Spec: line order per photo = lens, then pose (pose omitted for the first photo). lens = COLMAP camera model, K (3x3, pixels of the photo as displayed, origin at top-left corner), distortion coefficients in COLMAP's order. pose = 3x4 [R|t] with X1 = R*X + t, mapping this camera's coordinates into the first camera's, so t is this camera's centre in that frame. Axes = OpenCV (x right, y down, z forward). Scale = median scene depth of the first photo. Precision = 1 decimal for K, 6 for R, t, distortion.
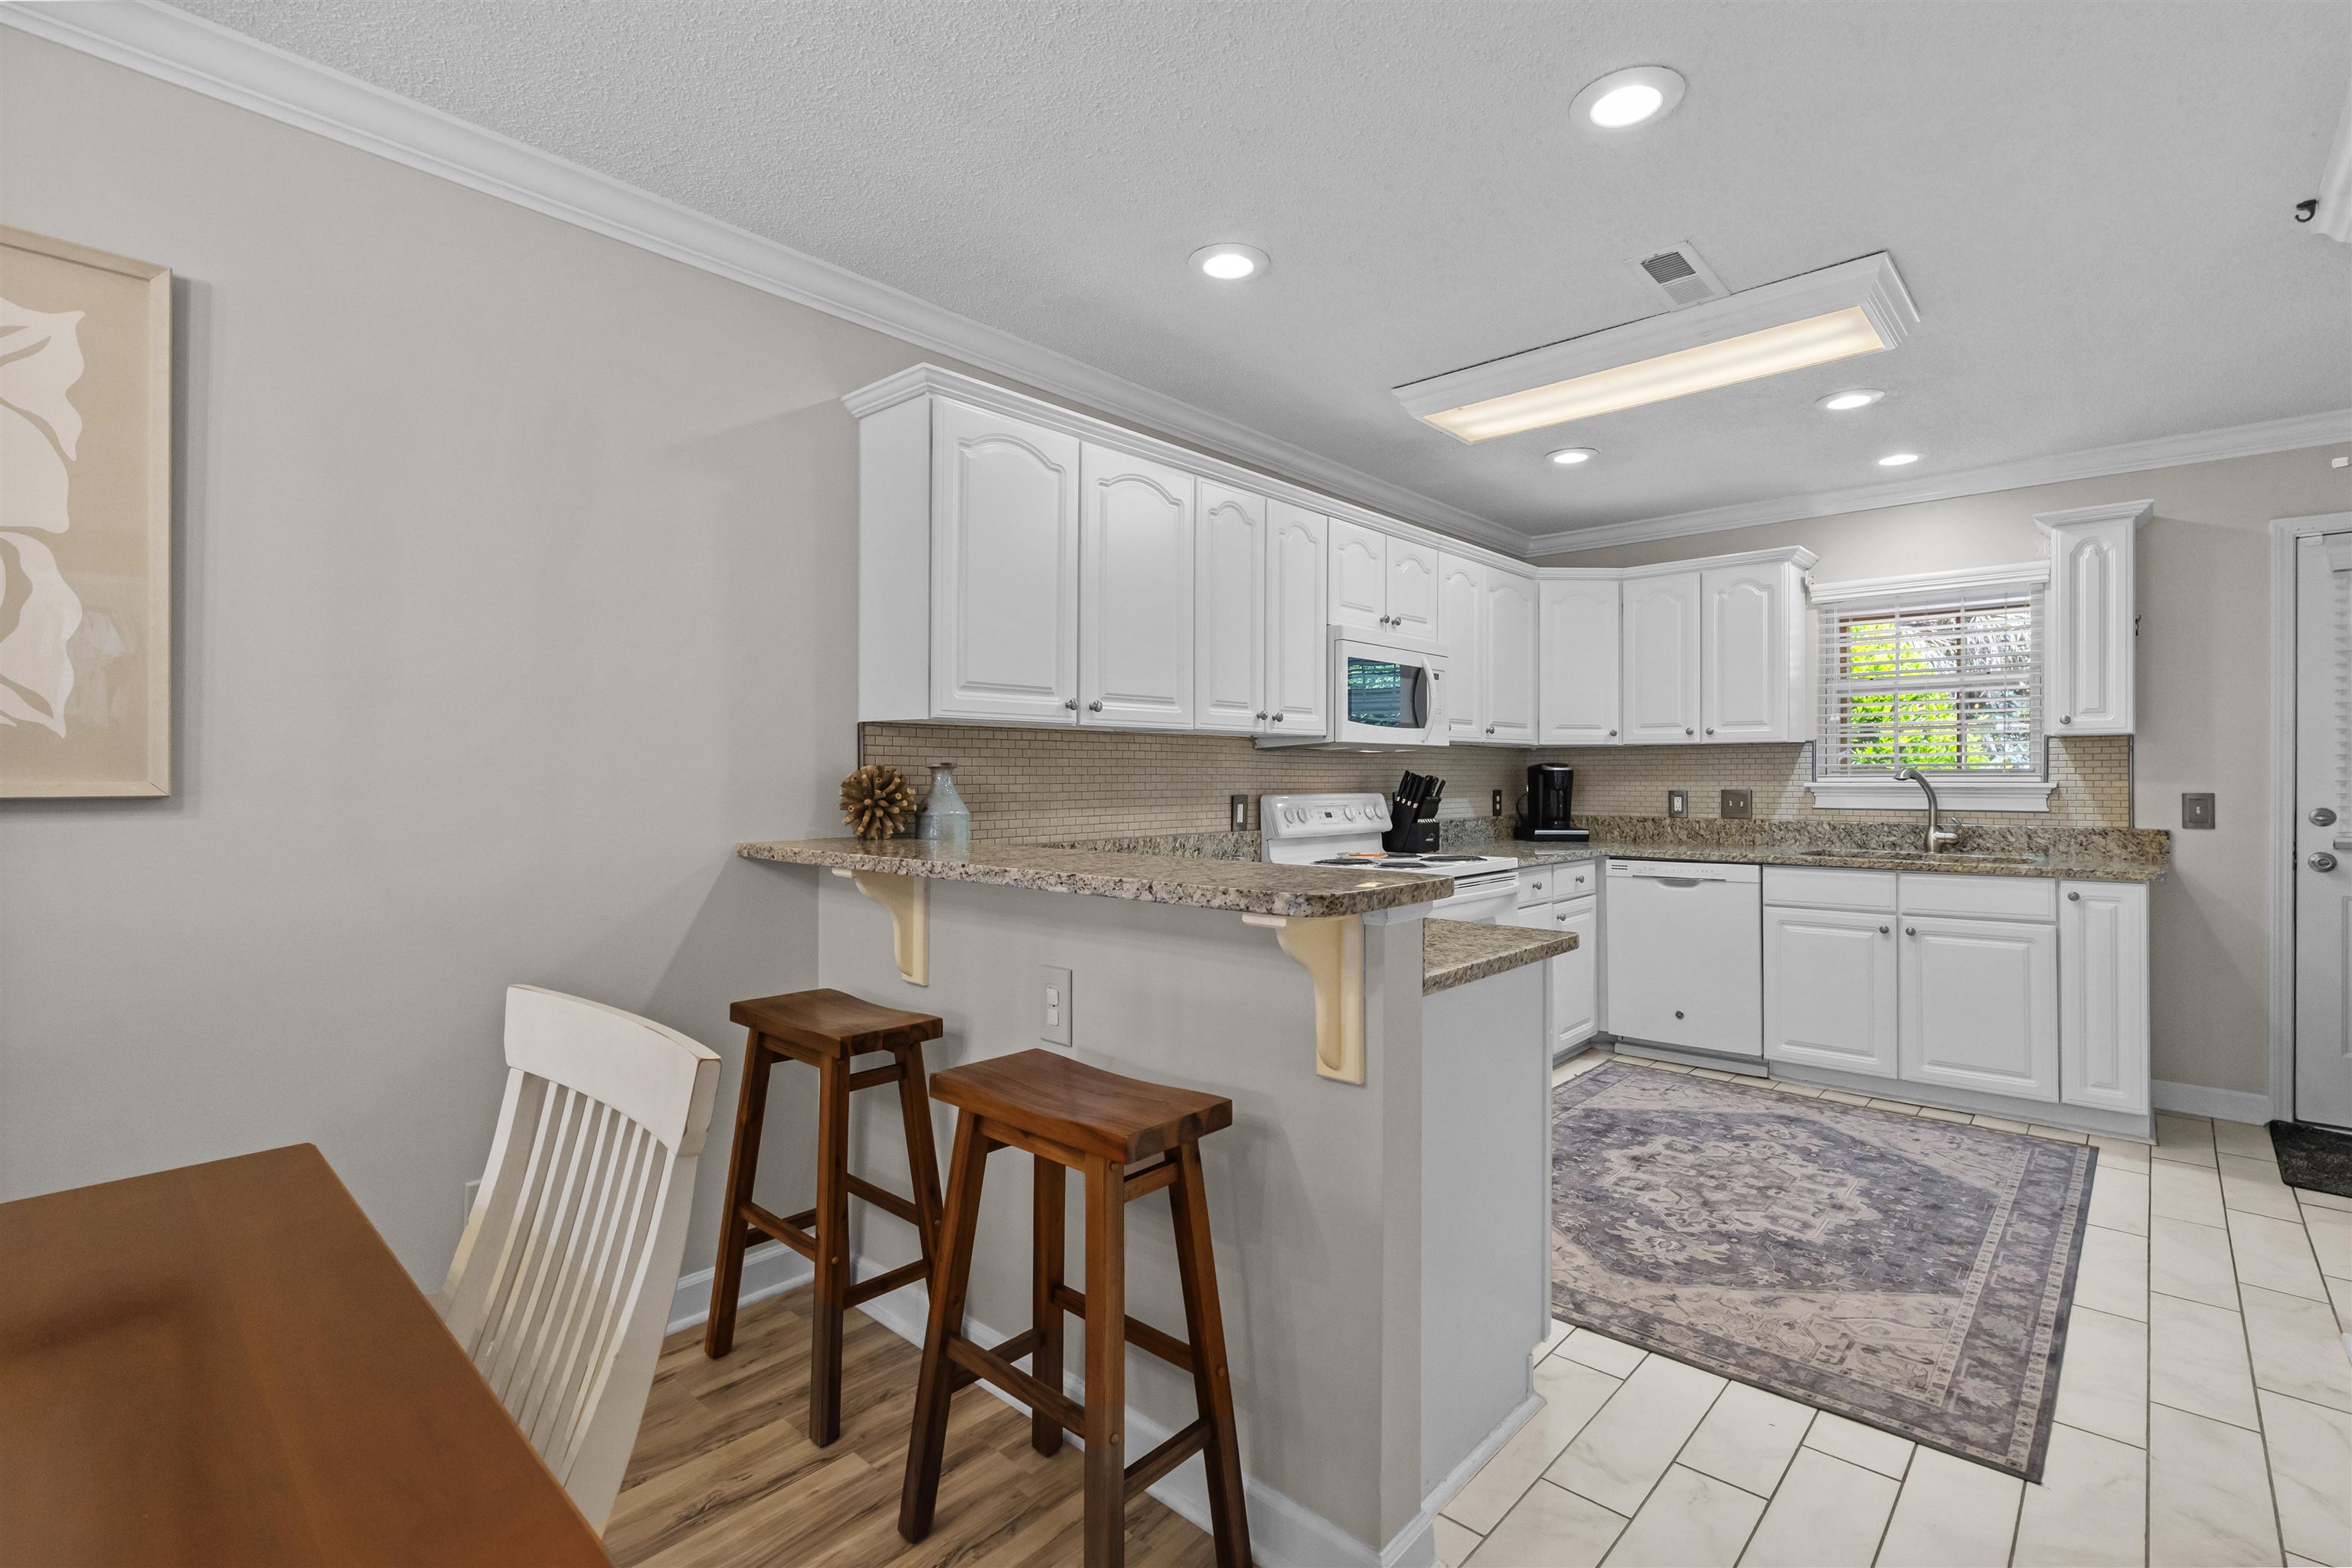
lens RADIAL K [[1063.2, 0, 1178.4], [0, 1063.2, 782.1], [0, 0, 1]] dist [-0.001259, 0.000611]
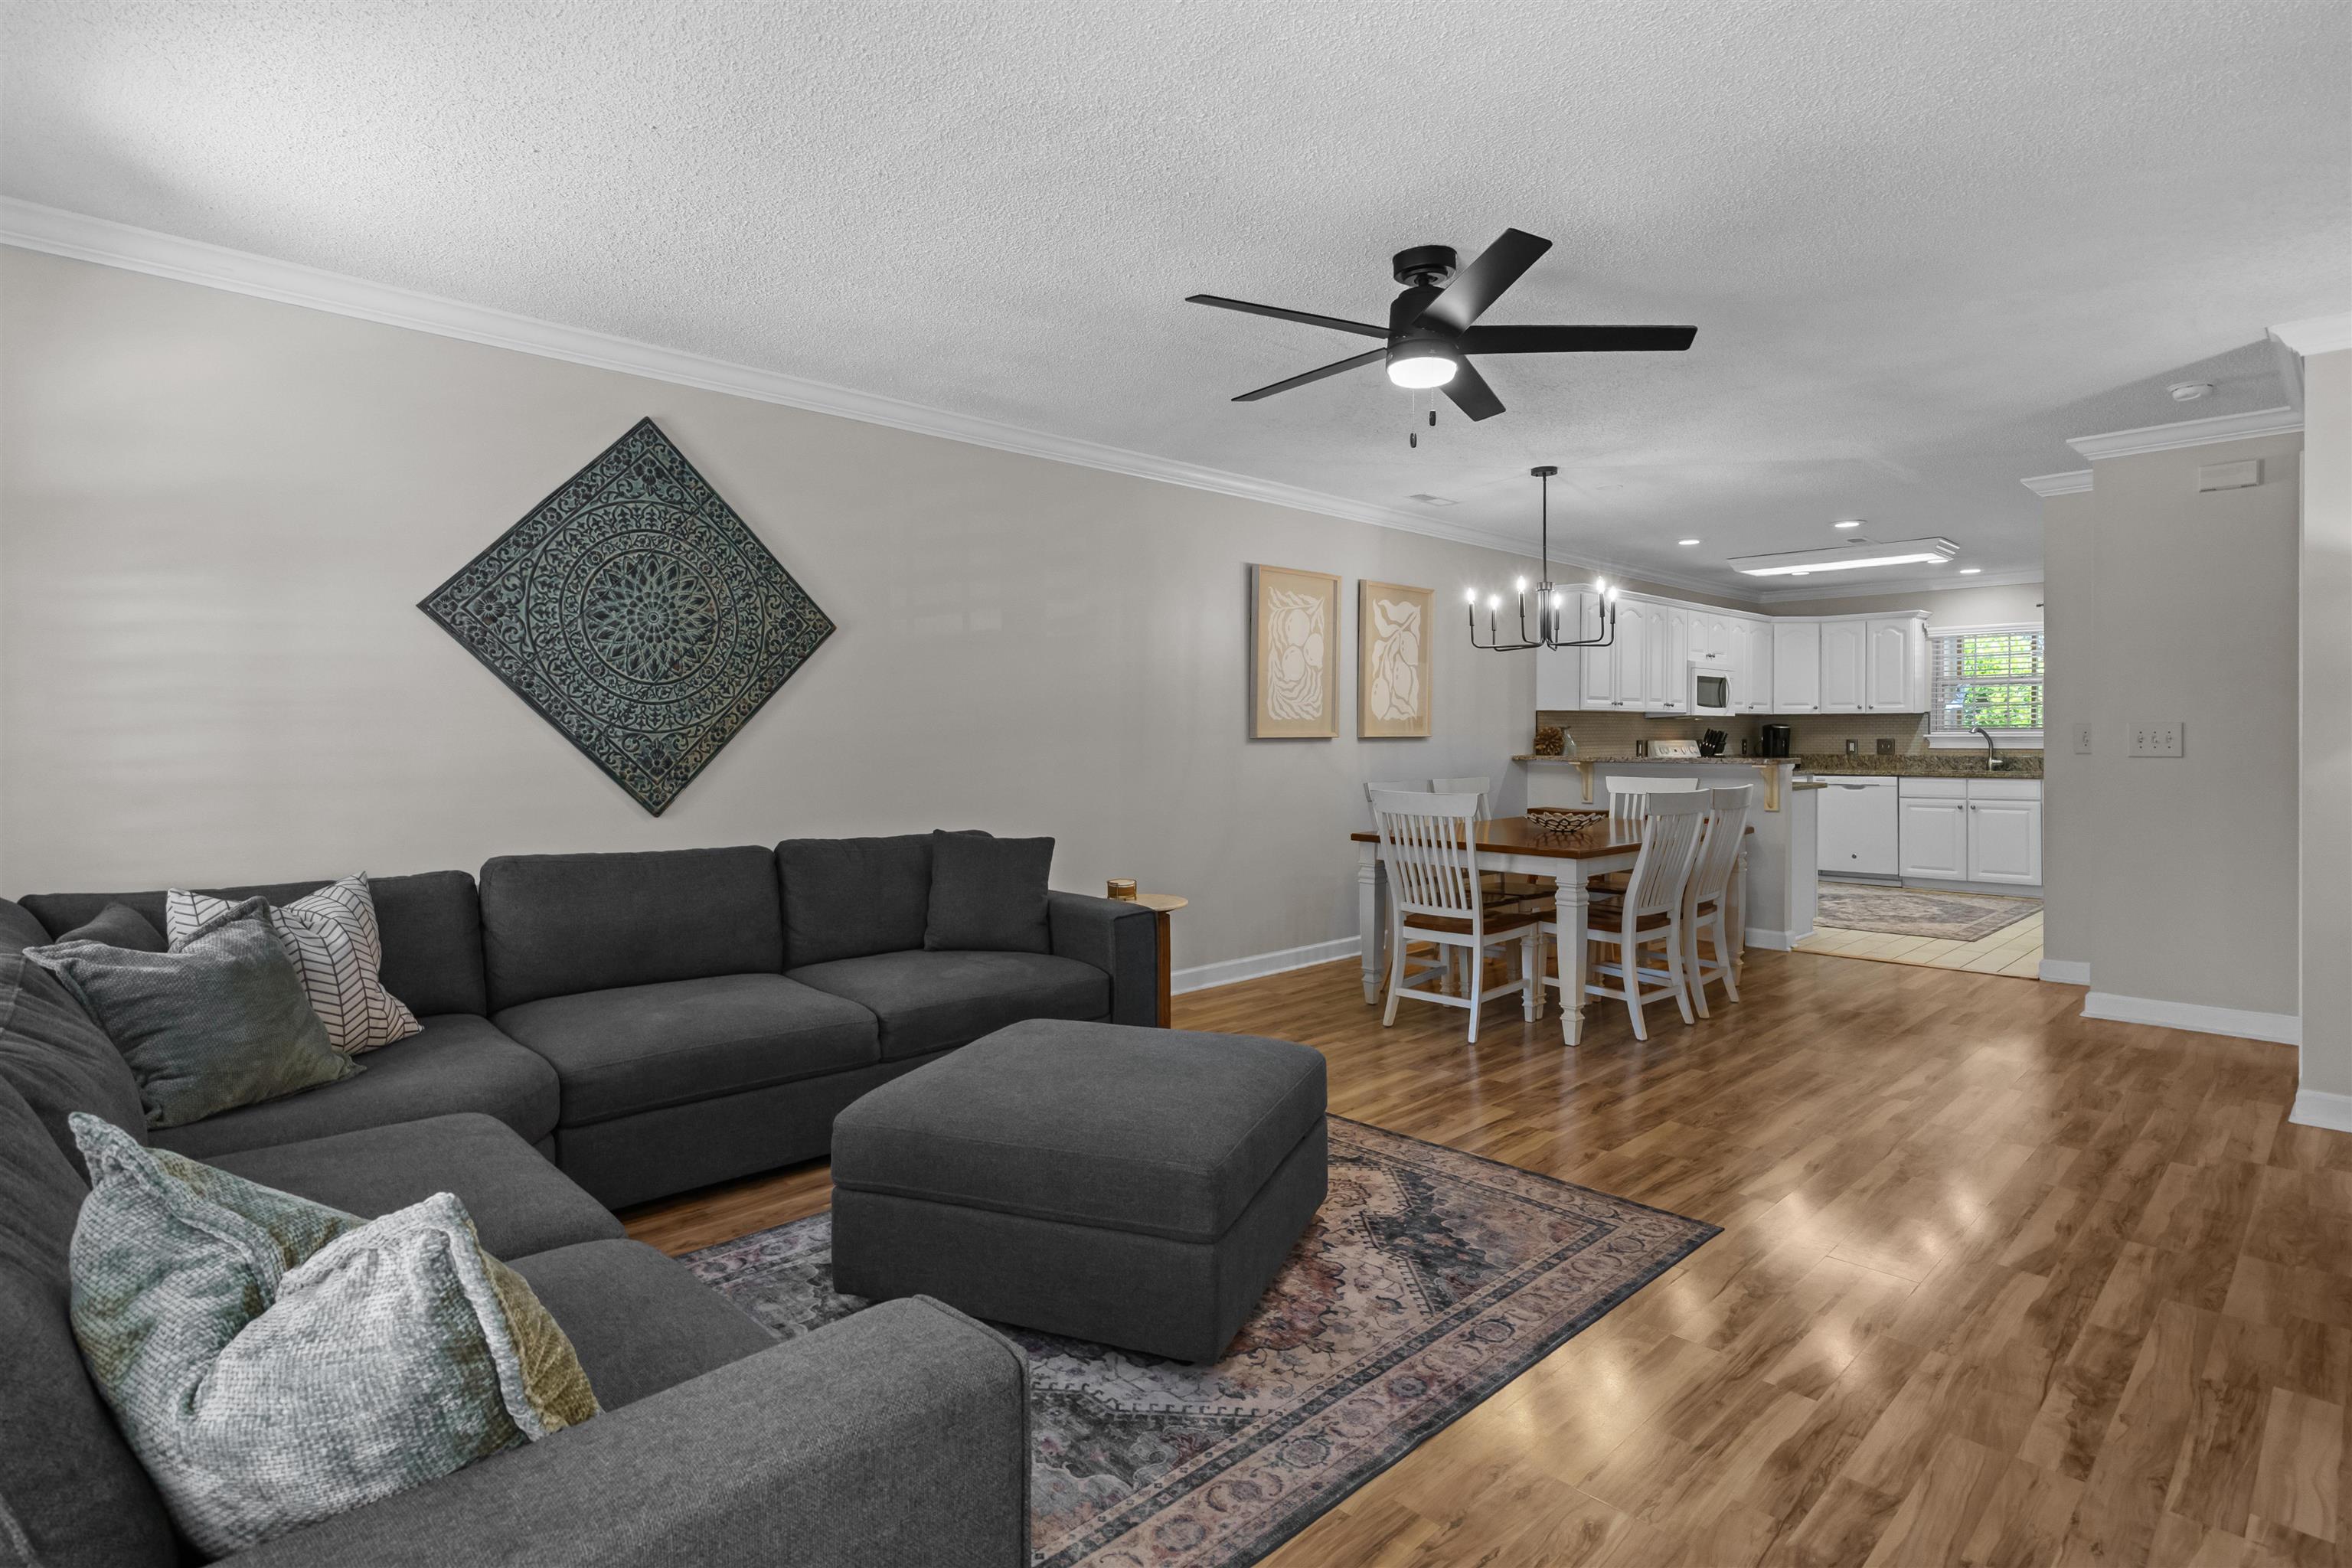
lens RADIAL K [[1181.3, 0, 1191.4], [0, 1181.3, 745.9], [0, 0, 1]] dist [0.003205, 0.000168]
pose [[0.998552, 0.000045, -0.053793, -0.687056], [0.000209, 0.999989, 0.004719, 0.012059], [0.053792, -0.004723, 0.998541, -1.348885]]
